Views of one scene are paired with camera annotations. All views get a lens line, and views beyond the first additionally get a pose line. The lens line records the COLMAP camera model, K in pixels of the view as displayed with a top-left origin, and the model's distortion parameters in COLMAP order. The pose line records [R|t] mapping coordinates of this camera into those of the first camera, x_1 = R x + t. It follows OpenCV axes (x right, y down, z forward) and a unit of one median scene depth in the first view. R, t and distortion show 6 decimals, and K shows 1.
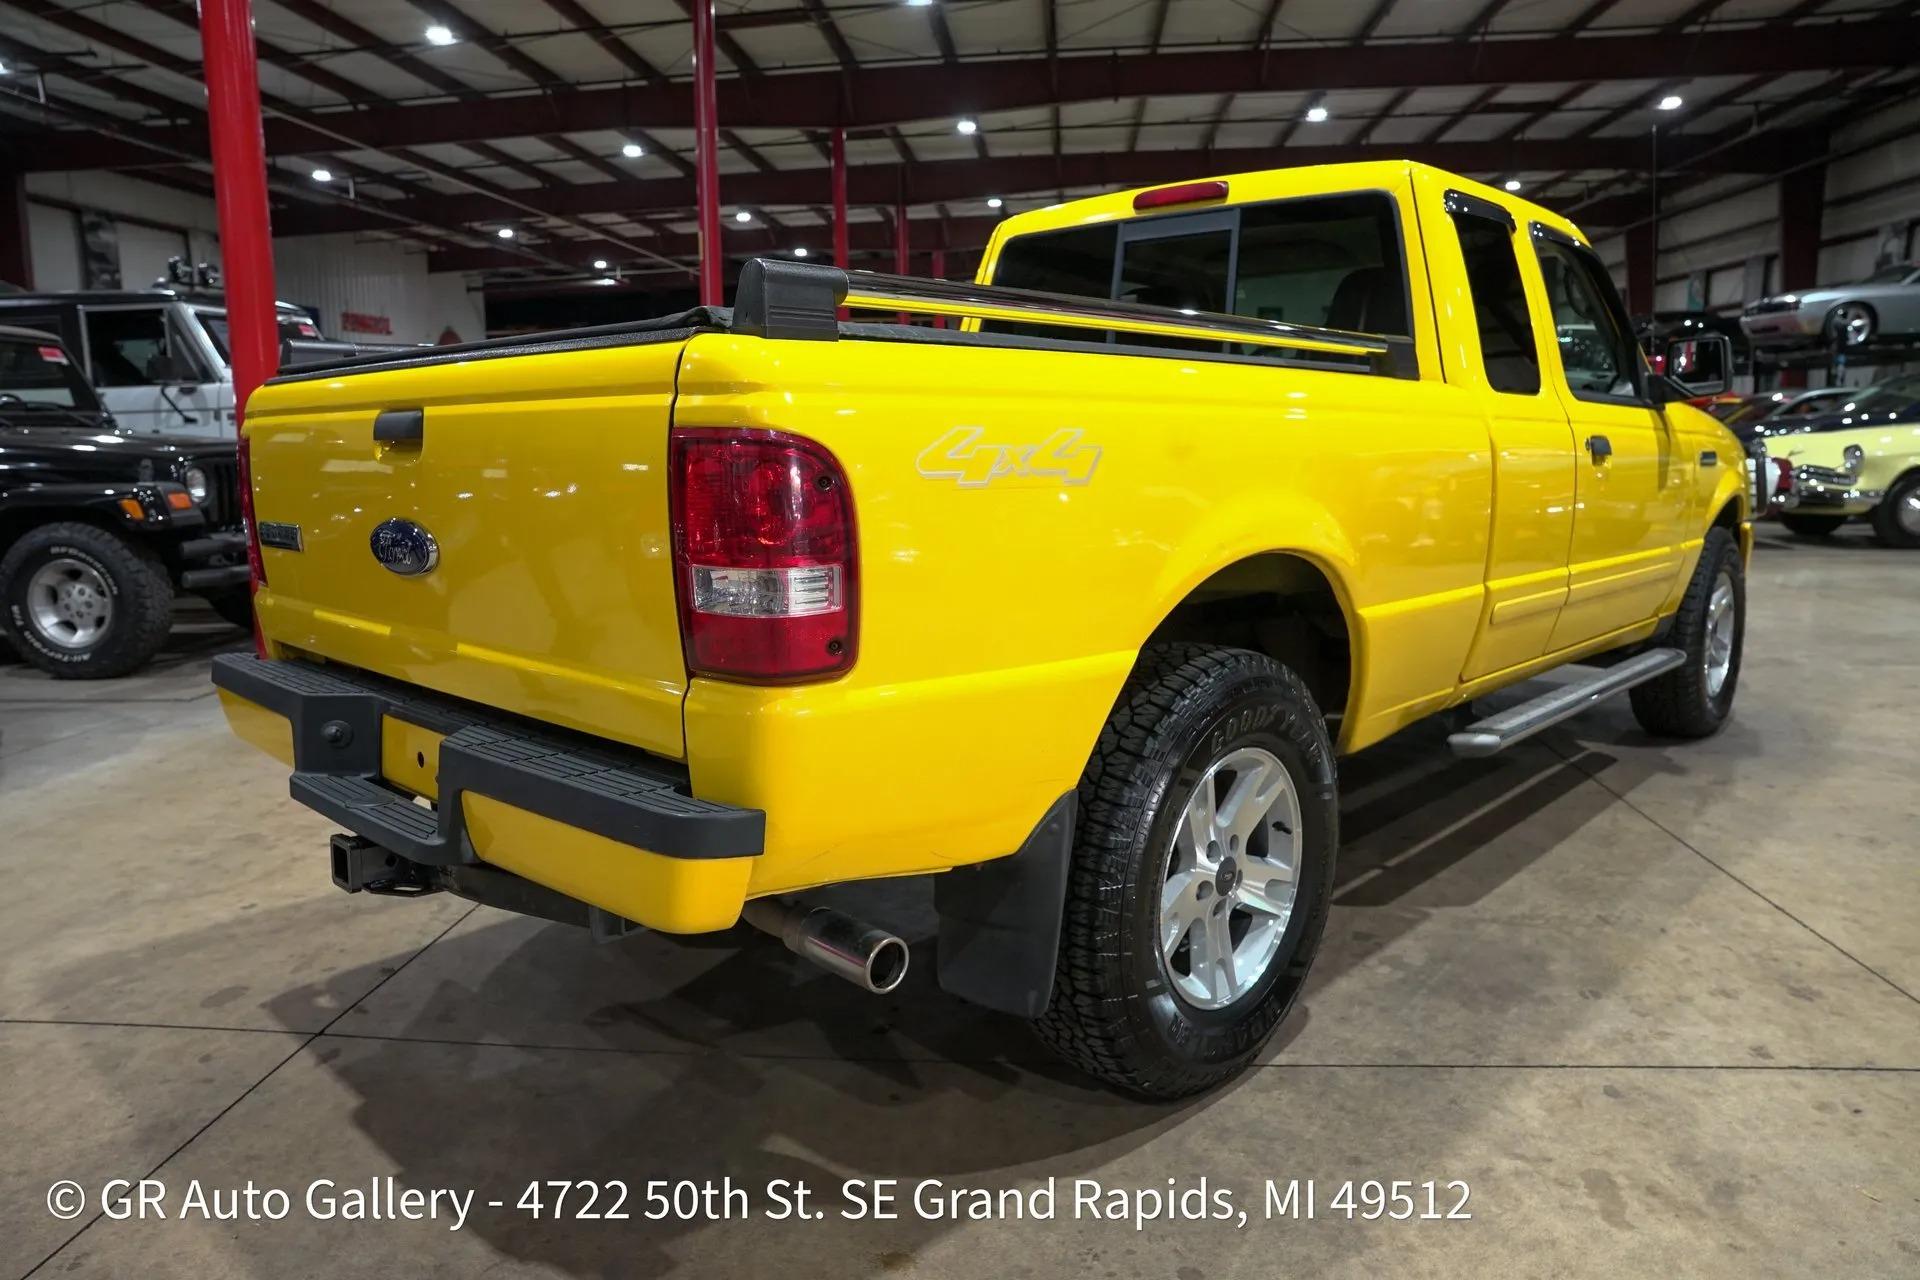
lens RADIAL K [[1314.8, 0, 963.7], [0, 1314.8, 635.6], [0, 0, 1]] dist [-0.139458, 0.108726]
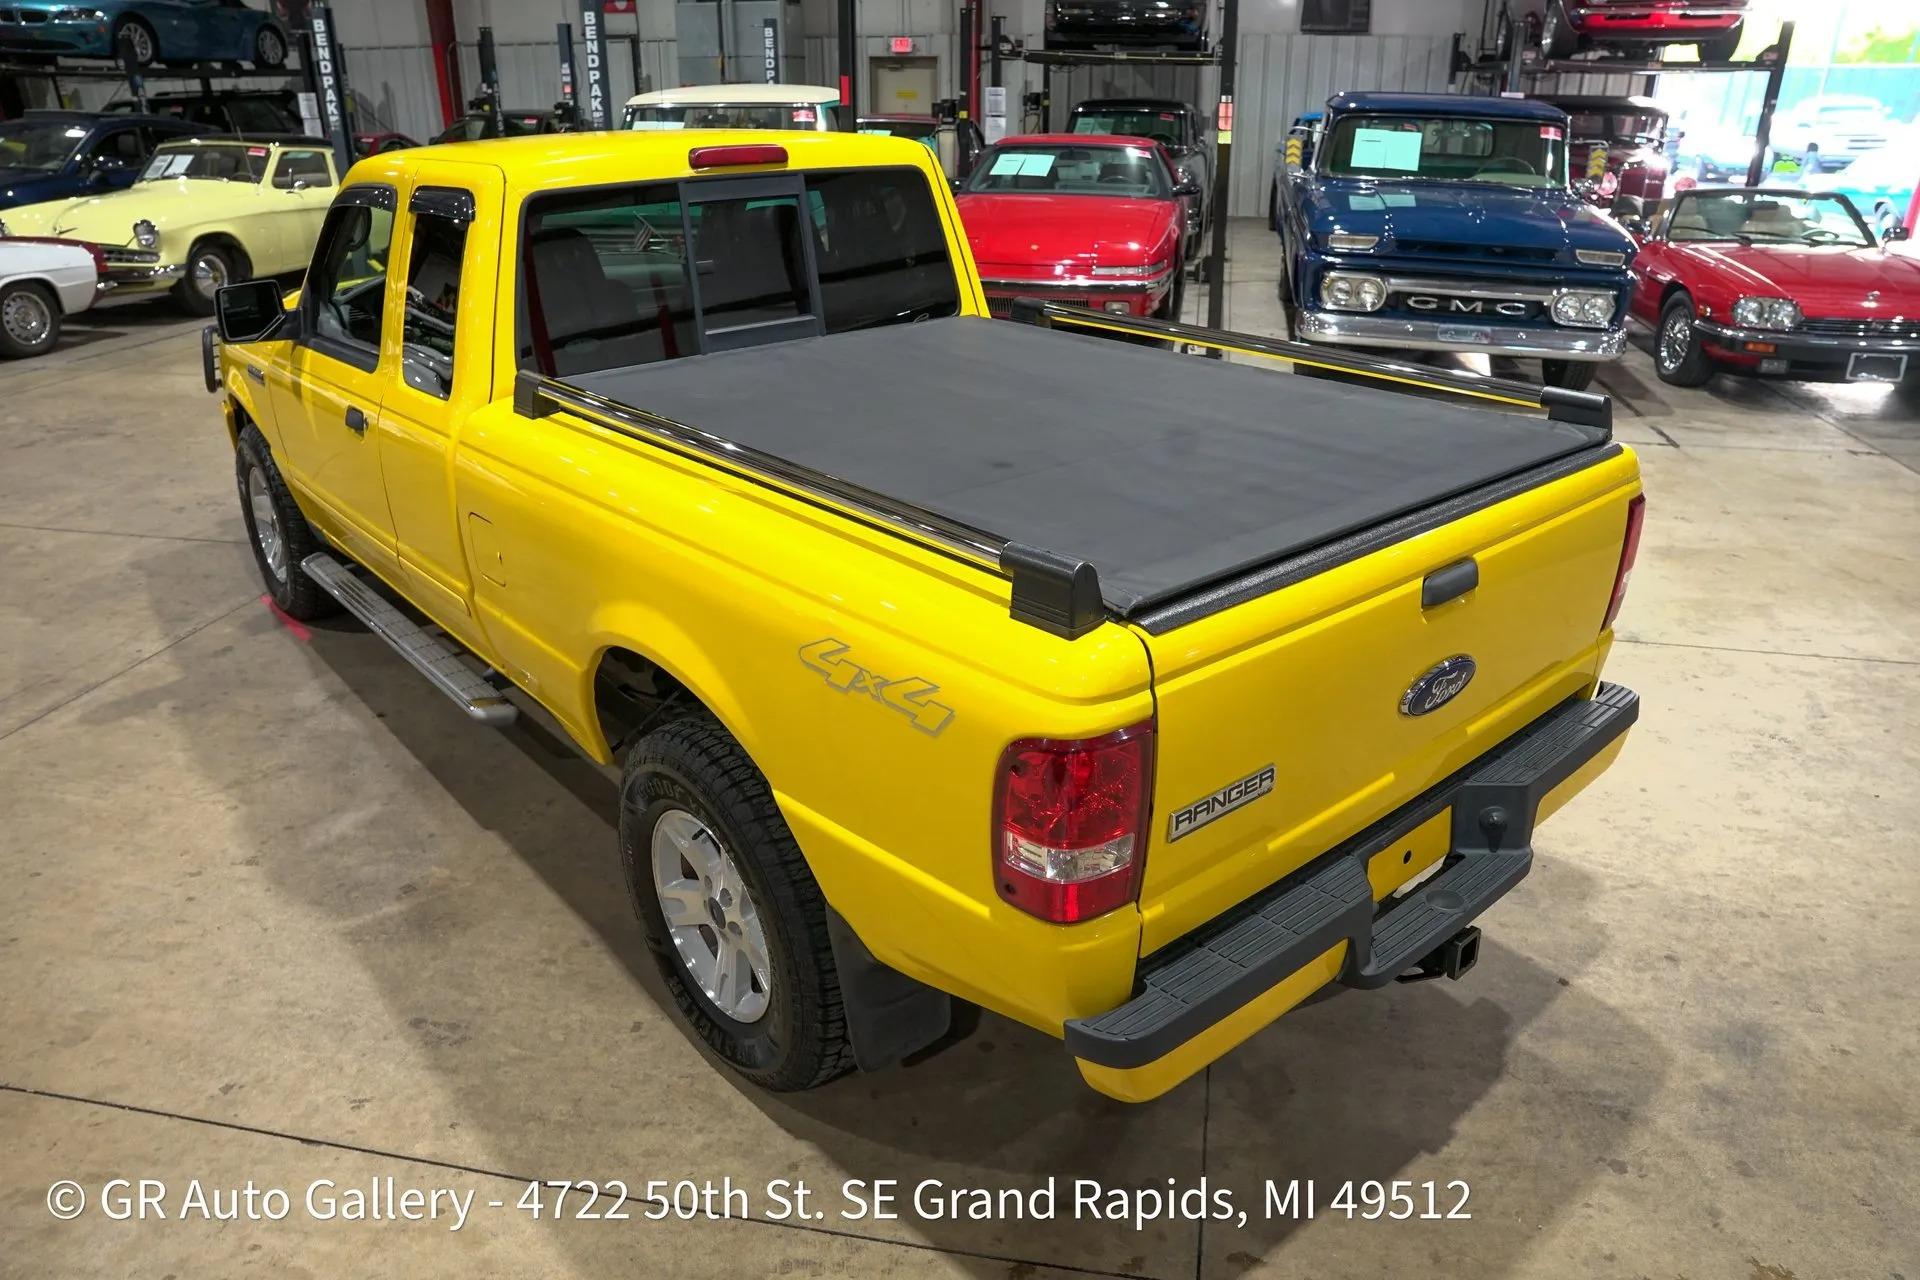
lens RADIAL K [[1314.8, 0, 965.3], [0, 1314.8, 638.5], [0, 0, 1]] dist [-0.139458, 0.108726]
pose [[0.110468, -0.383903, 0.916742, -0.932827], [0.161019, 0.917114, 0.364656, -0.361822], [-0.980750, 0.107330, 0.163127, 0.768655]]
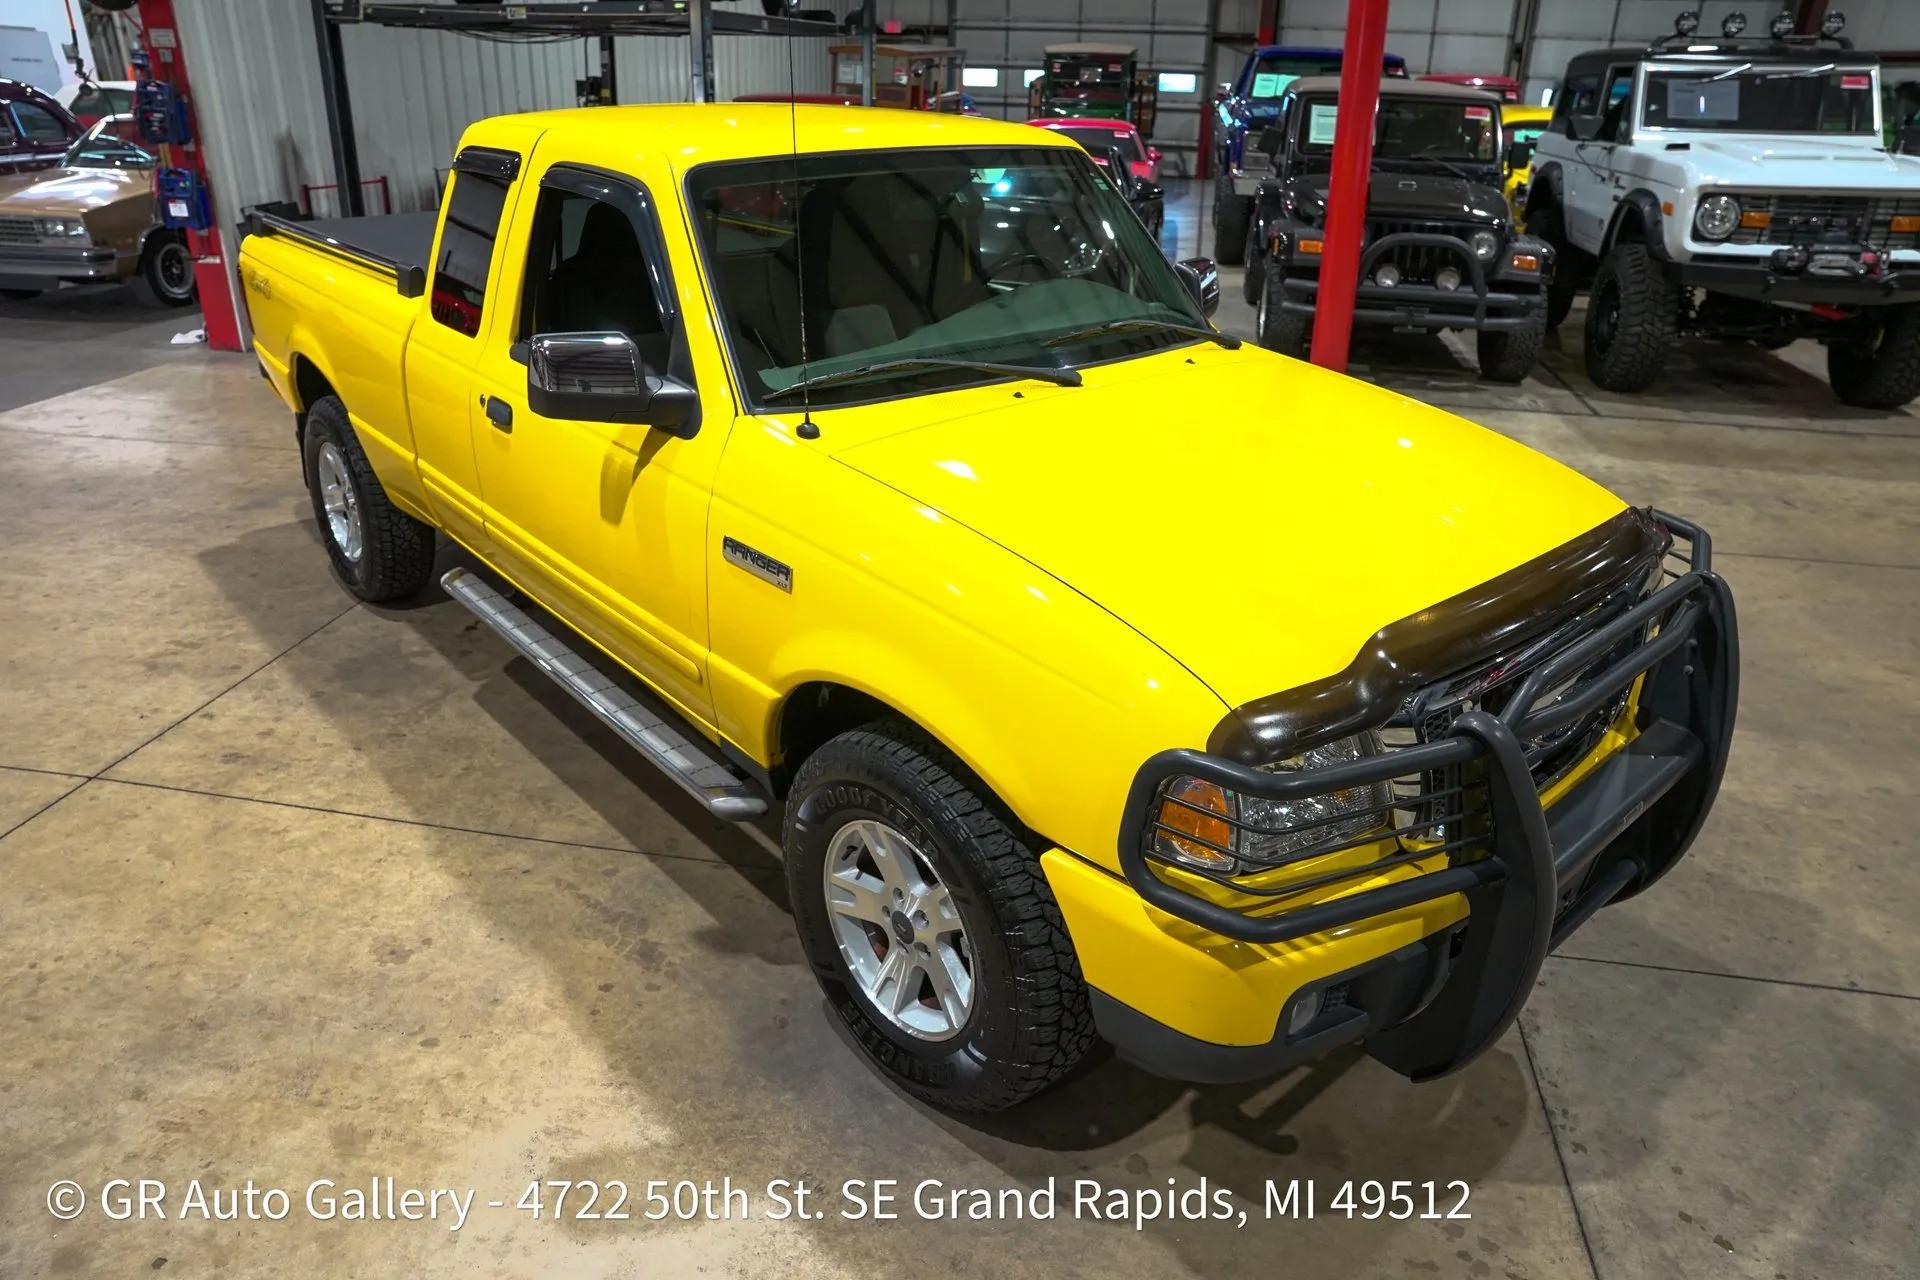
lens RADIAL K [[1314.8, 0, 964.4], [0, 1314.8, 632.4], [0, 0, 1]] dist [-0.139458, 0.108726]
pose [[-0.092407, 0.419377, -0.903097, 1.524589], [-0.179492, 0.885104, 0.429387, -0.518252], [0.979410, 0.201777, -0.006515, 1.485571]]
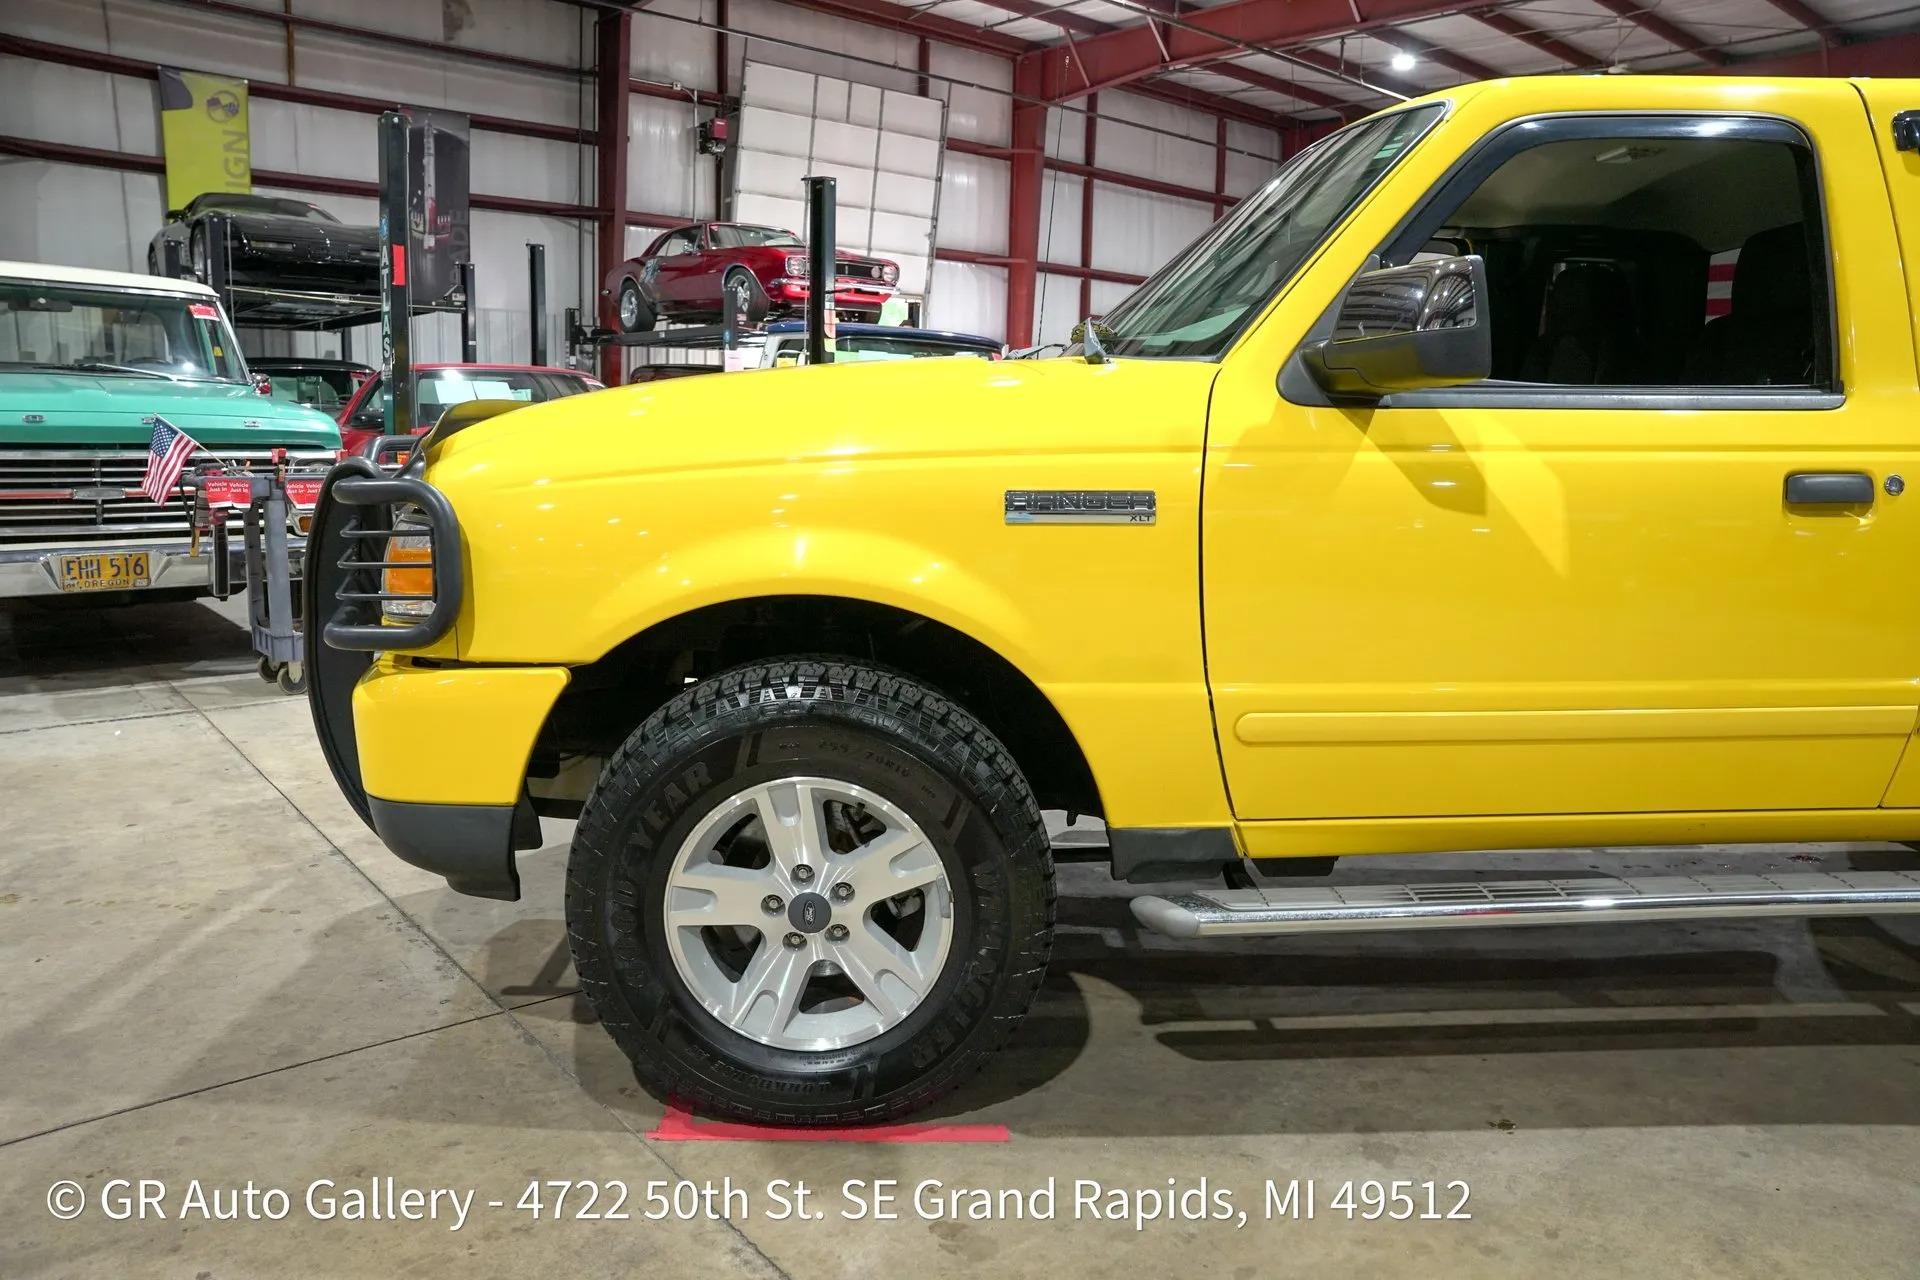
lens RADIAL K [[1314.8, 0, 964.5], [0, 1314.8, 638.3], [0, 0, 1]] dist [-0.139458, 0.108726]
pose [[-0.705225, -0.116859, 0.699286, -0.028434], [0.103558, 0.958765, 0.264659, -0.353490], [-0.701379, 0.259061, -0.664044, 2.198004]]
